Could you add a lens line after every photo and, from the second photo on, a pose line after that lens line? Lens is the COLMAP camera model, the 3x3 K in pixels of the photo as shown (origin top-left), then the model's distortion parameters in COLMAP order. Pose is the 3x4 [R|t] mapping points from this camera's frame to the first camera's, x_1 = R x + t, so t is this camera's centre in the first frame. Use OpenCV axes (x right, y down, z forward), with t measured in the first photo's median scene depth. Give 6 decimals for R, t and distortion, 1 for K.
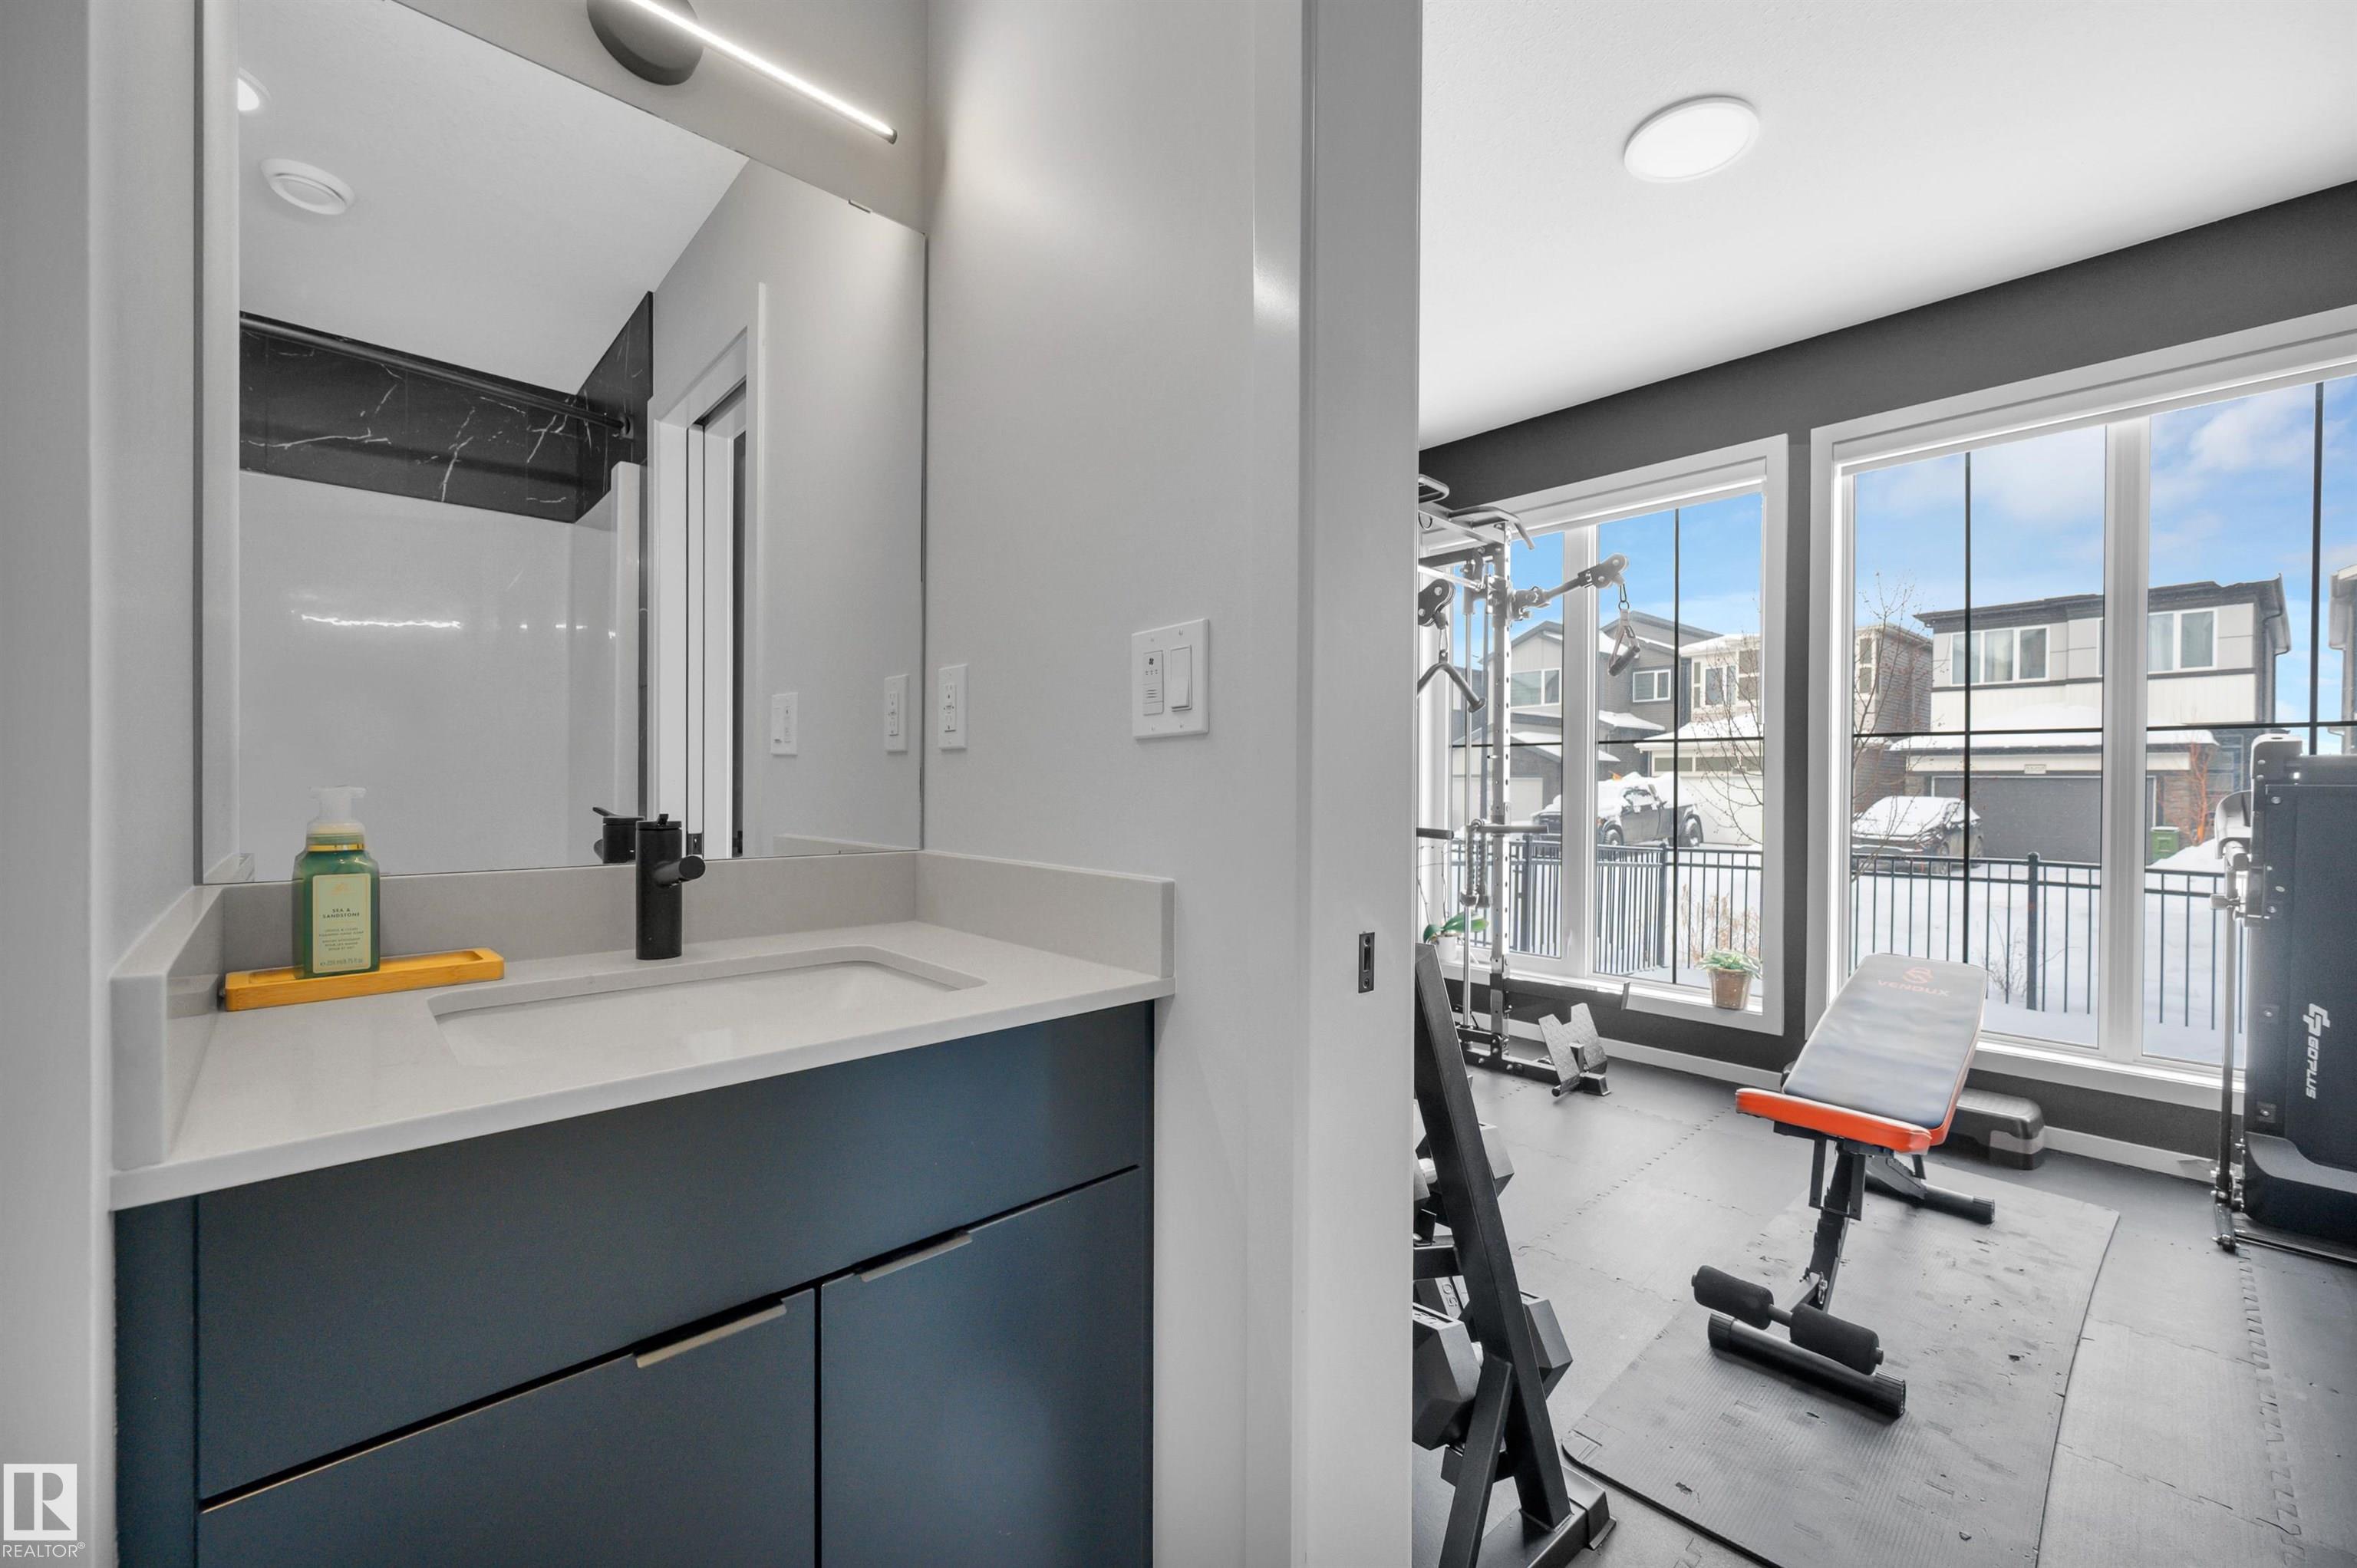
lens RADIAL K [[943.9, 0, 1178.5], [0, 943.9, 784.0], [0, 0, 1]] dist [-0.001131, 0.000050]
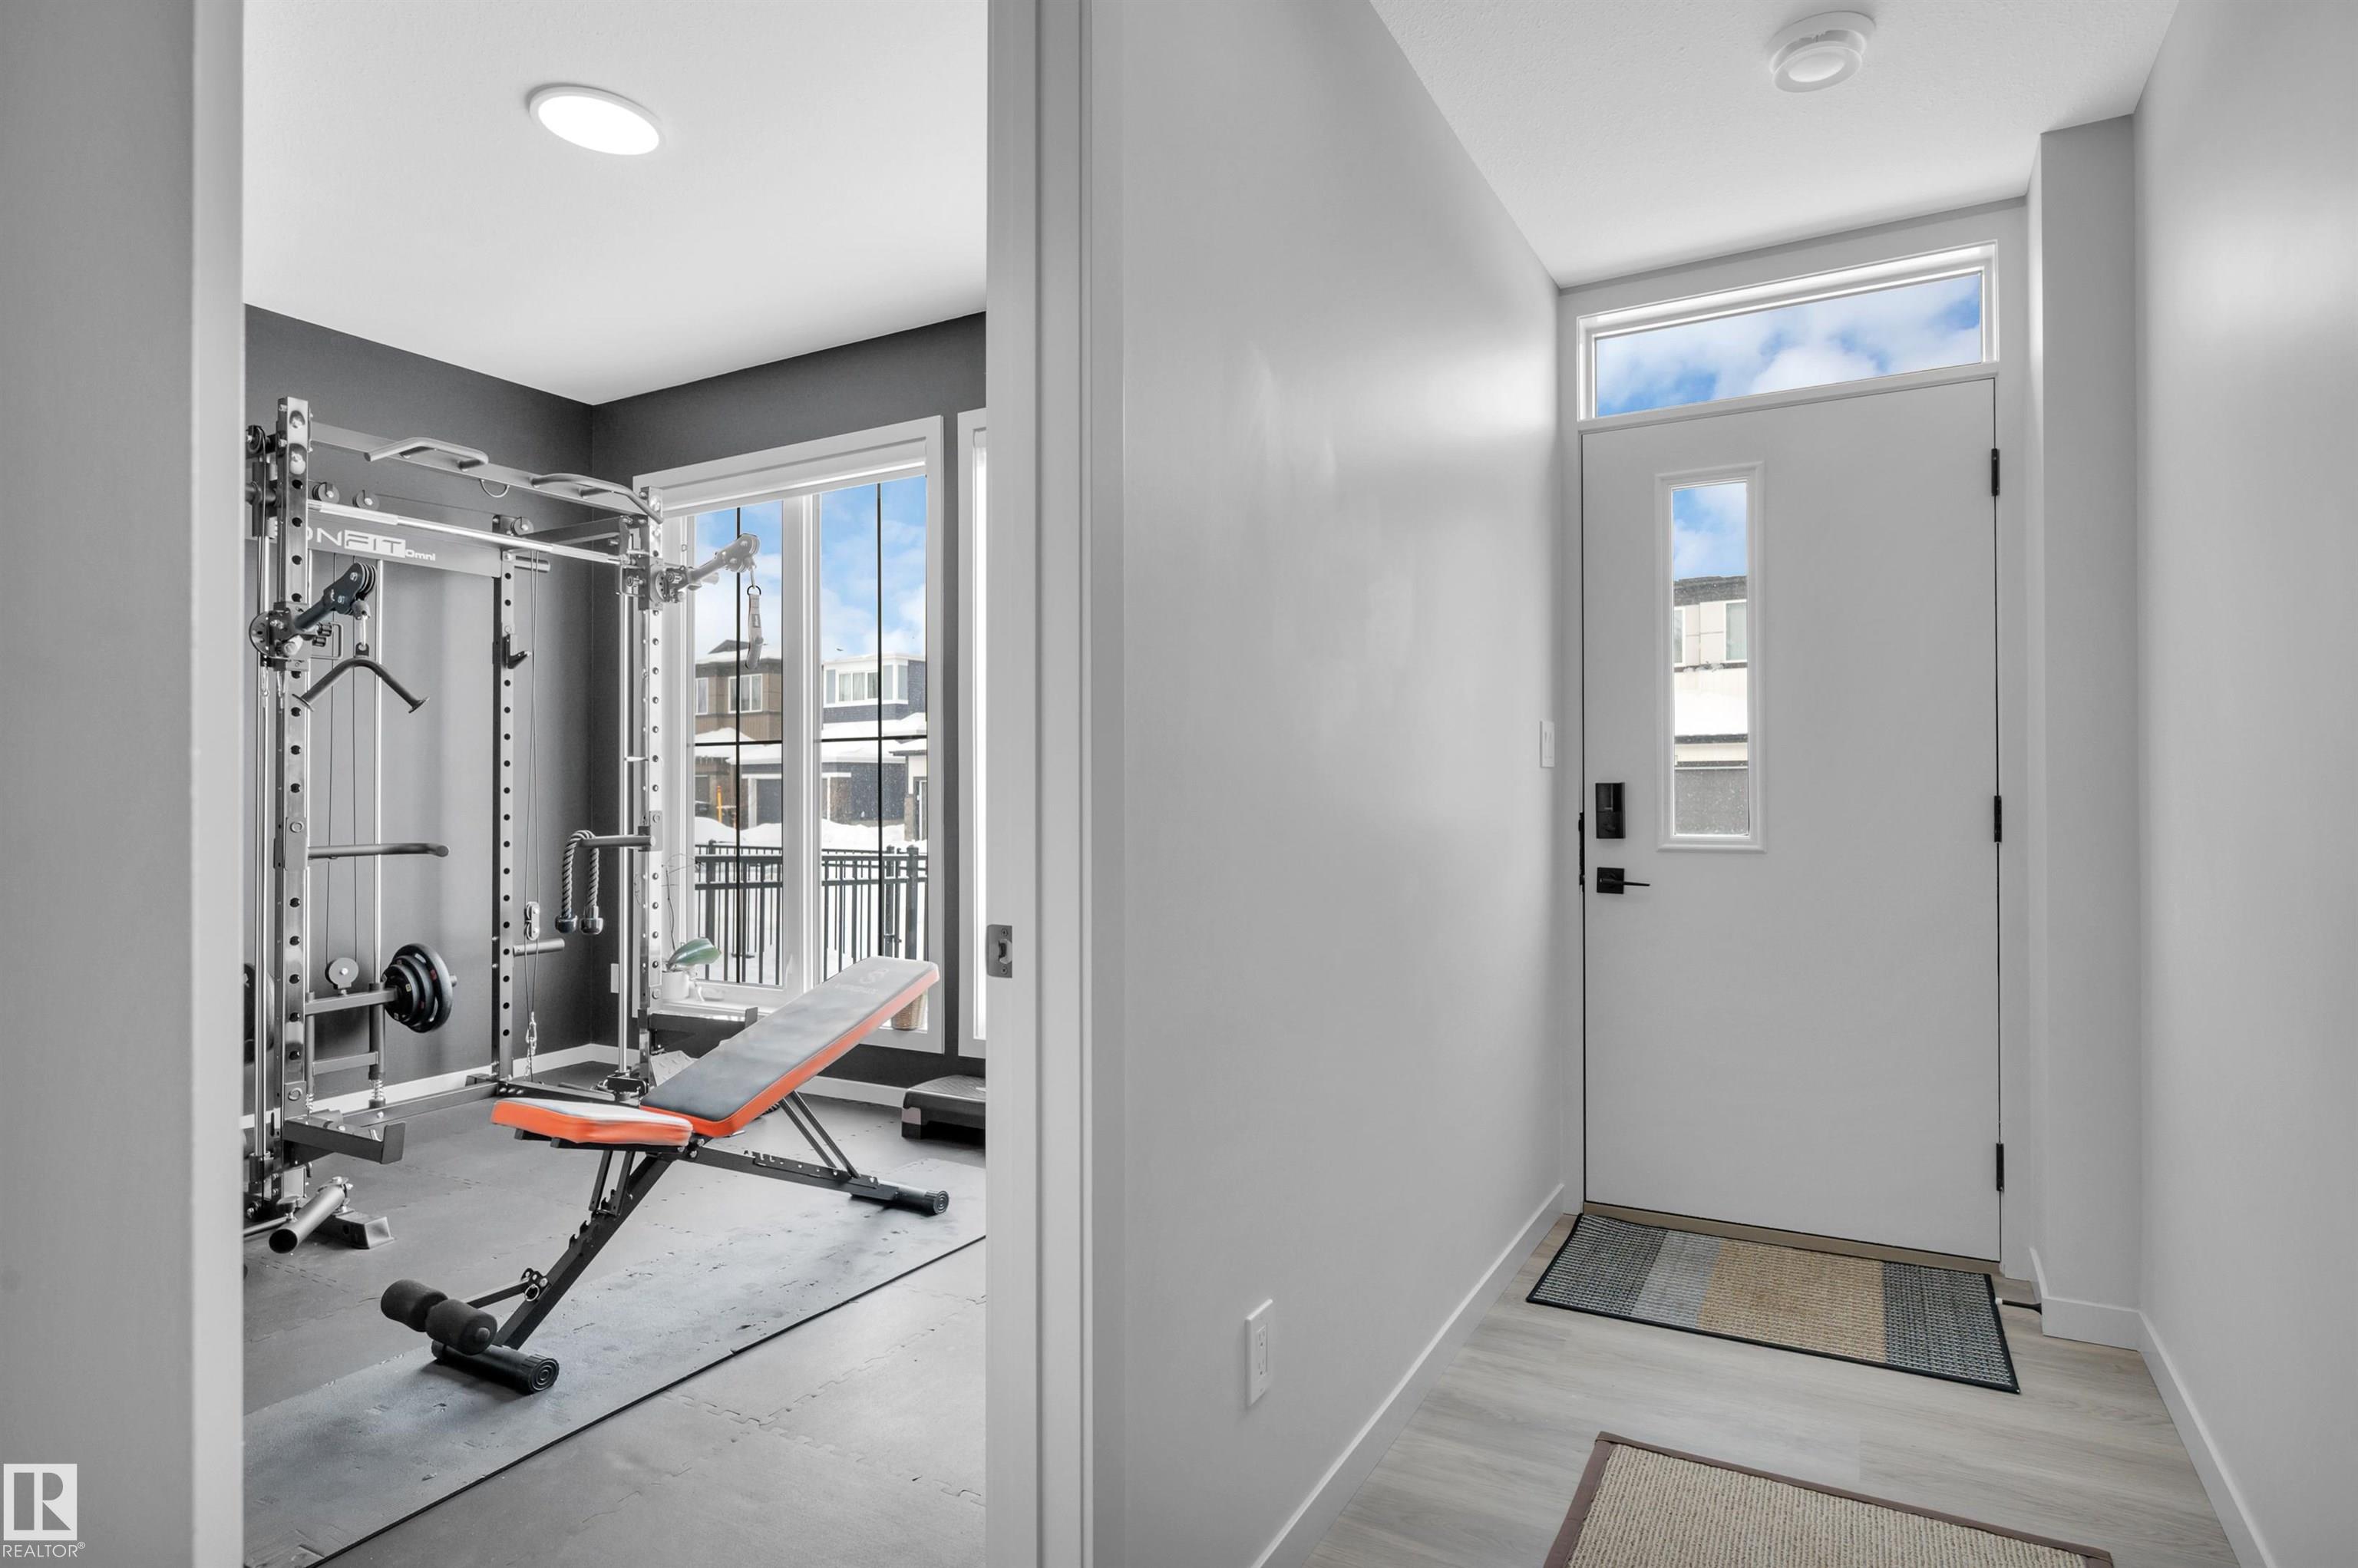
lens RADIAL K [[1245.5, 0, 1179.0], [0, 1245.5, 784.0], [0, 0, 1]] dist [-0.001400, 0.000233]
pose [[0.949653, -0.012097, 0.313071, 0.472145], [0.011601, 0.999927, 0.003448, -0.003879], [-0.313090, 0.000358, 0.949723, -0.254803]]
